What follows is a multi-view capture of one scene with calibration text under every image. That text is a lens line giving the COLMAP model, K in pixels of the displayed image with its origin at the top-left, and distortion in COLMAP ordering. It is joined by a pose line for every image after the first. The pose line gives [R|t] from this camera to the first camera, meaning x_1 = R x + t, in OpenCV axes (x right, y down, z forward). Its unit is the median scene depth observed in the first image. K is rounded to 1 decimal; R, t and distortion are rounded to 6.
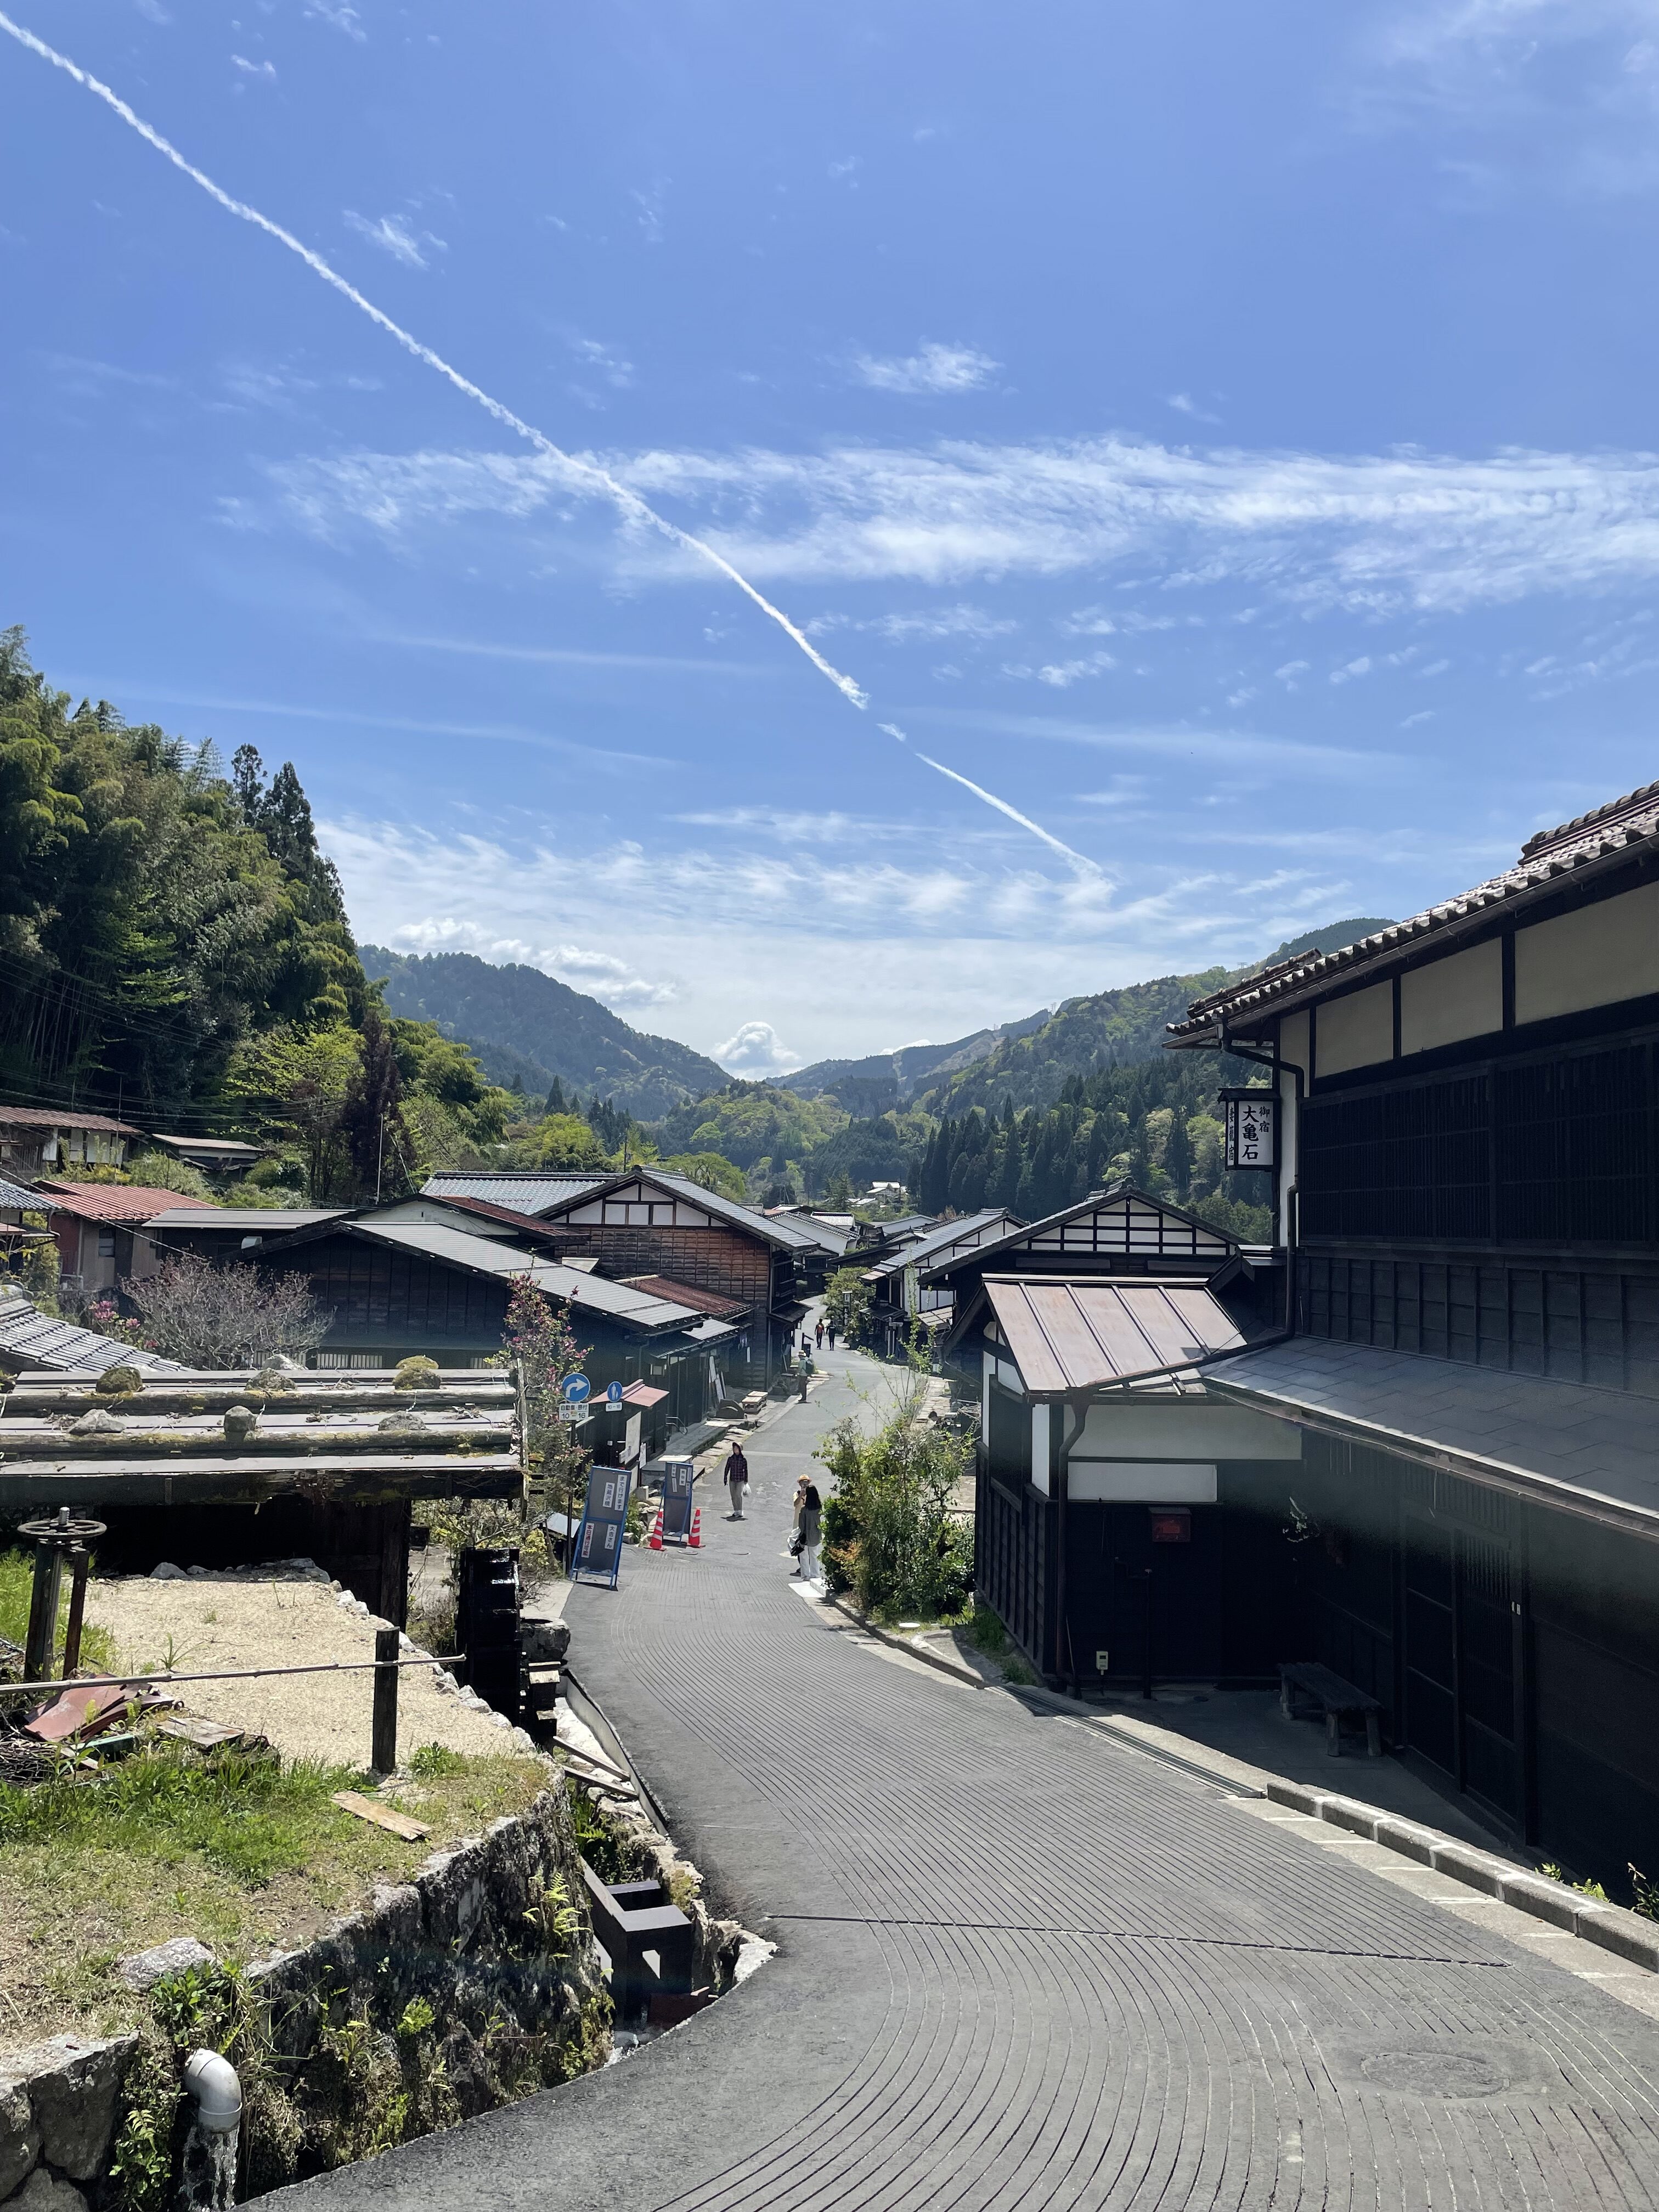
lens RADIAL K [[1661.4, 0, 825.3], [0, 1661.4, 1070.7], [0, 0, 1]] dist [0.096720, -0.115211]
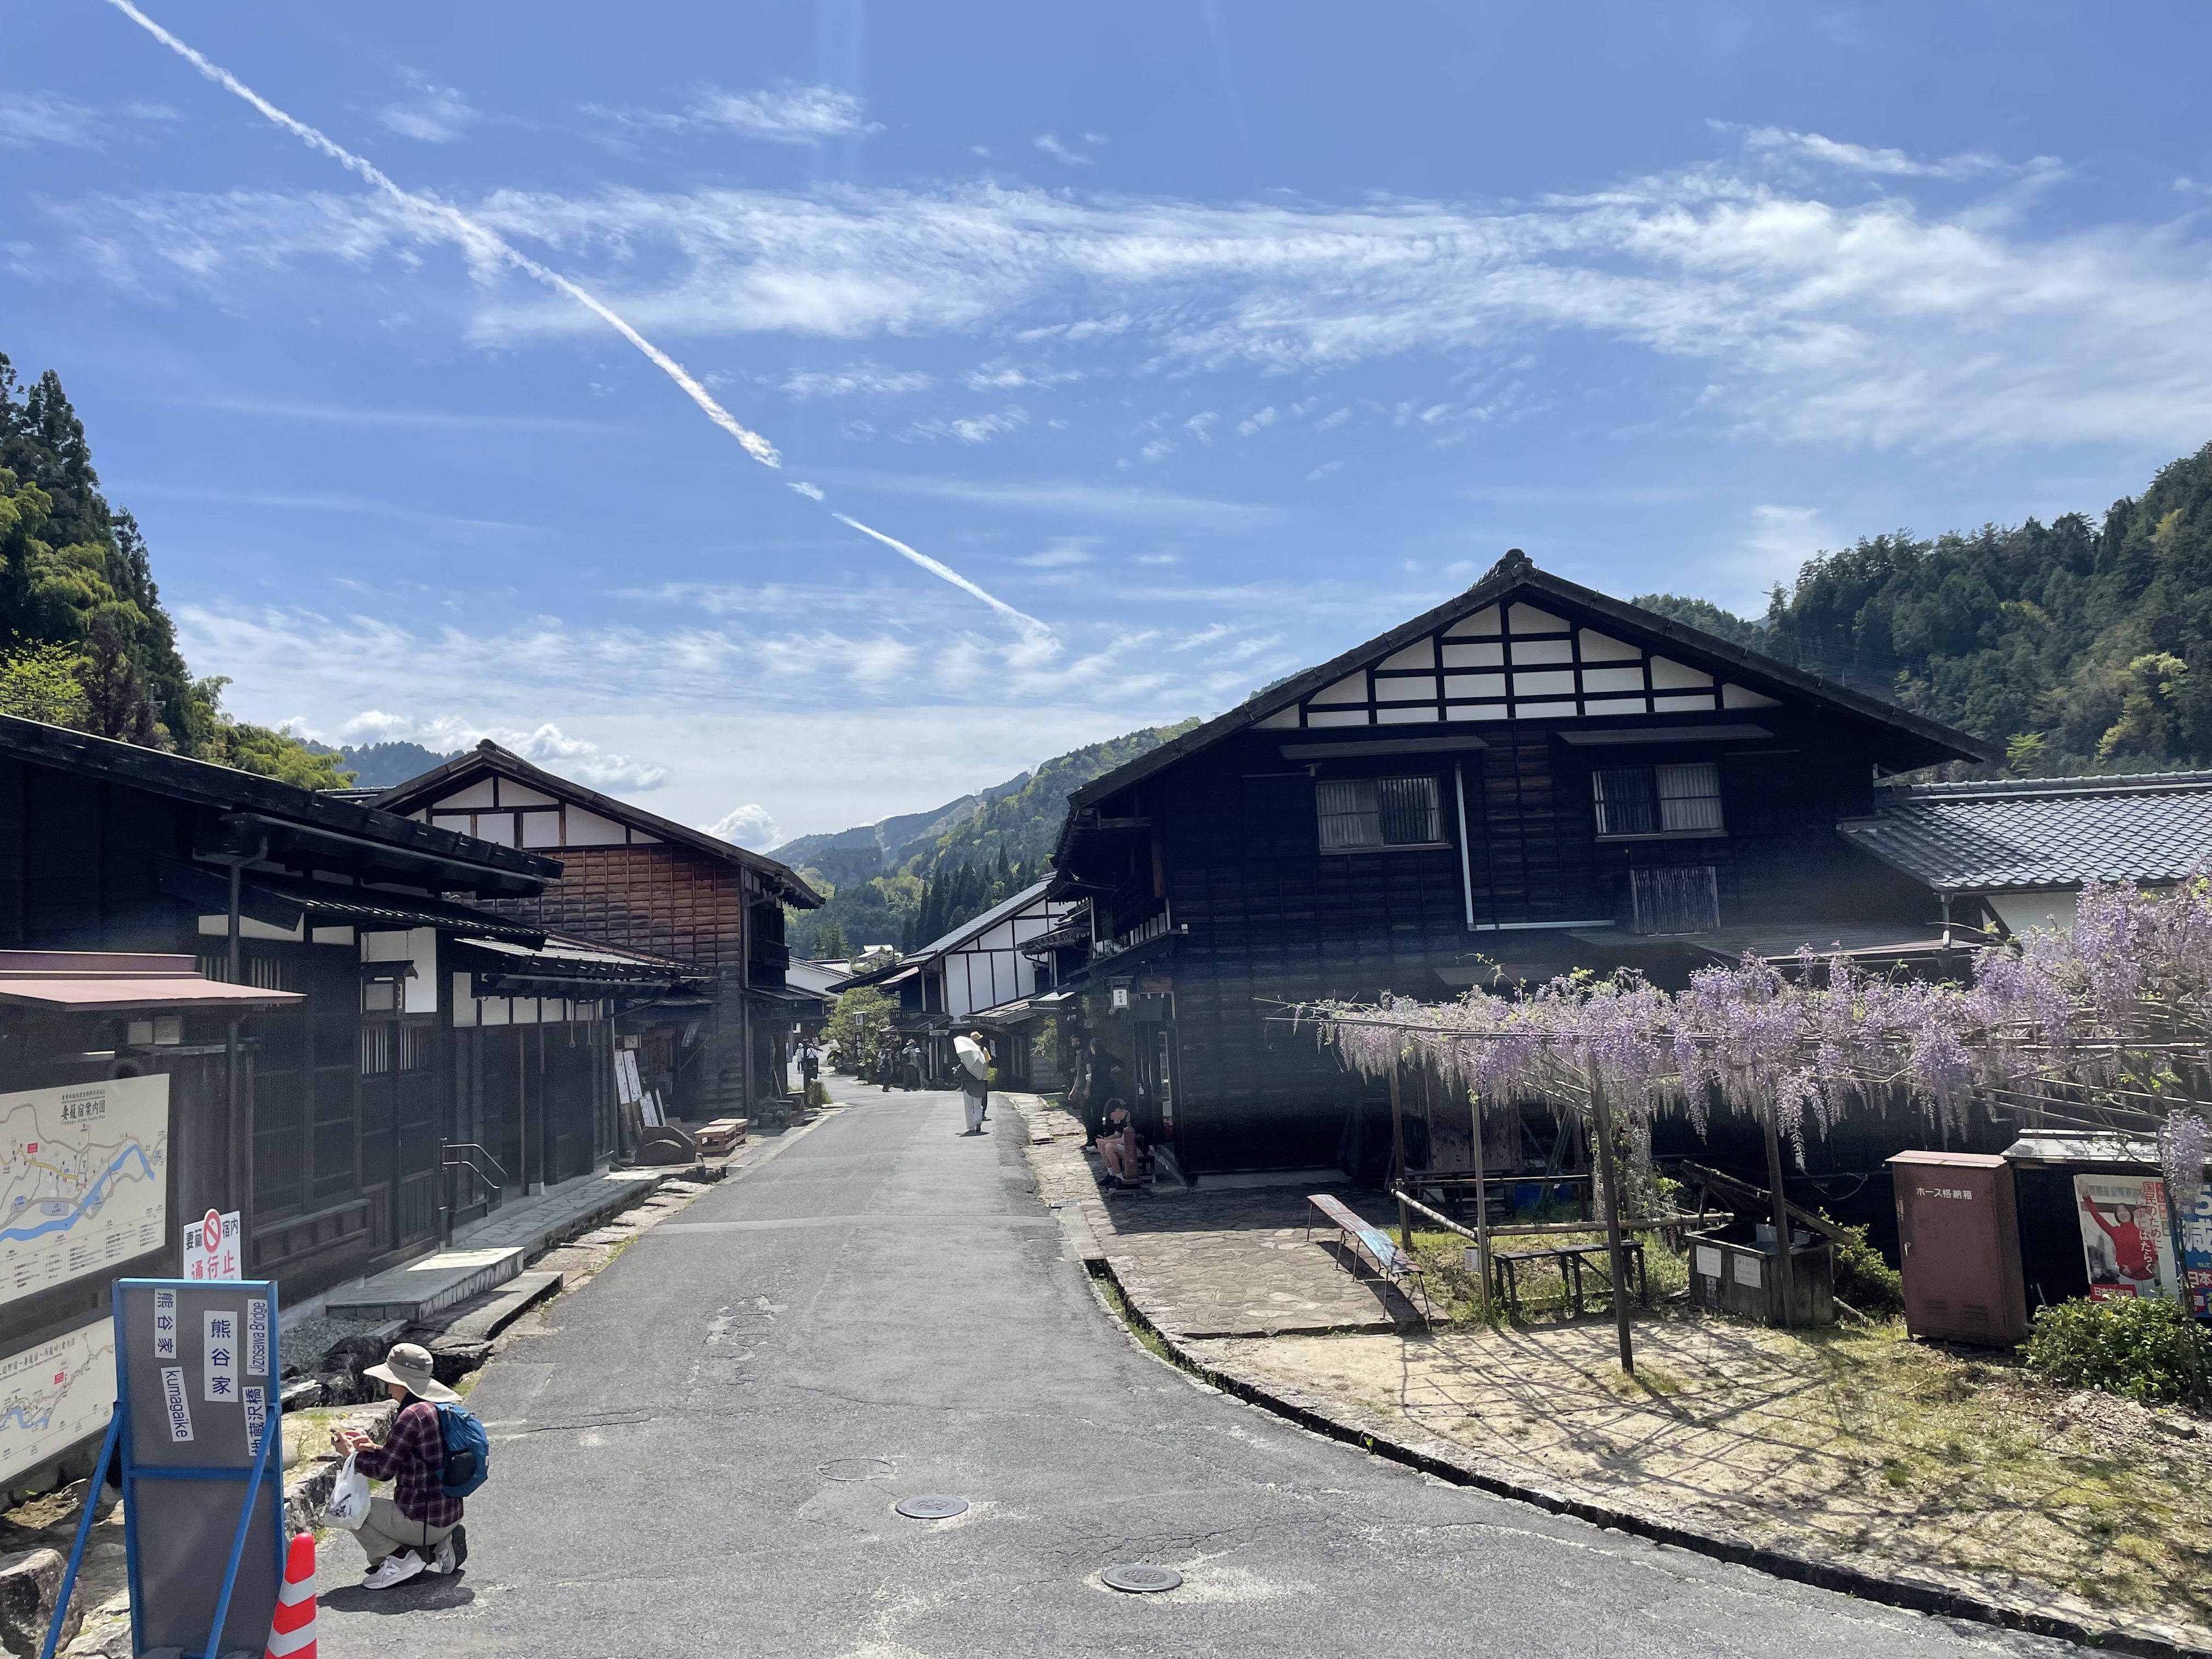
lens RADIAL K [[1661.4, 0, 1106.0], [0, 1661.4, 829.5], [0, 0, 1]] dist [0.096720, -0.115211]
pose [[0.982827, -0.052640, 0.176859, -0.011013], [0.053334, 0.998576, 0.000830, 0.105483], [-0.176651, 0.008617, 0.984236, 0.444633]]
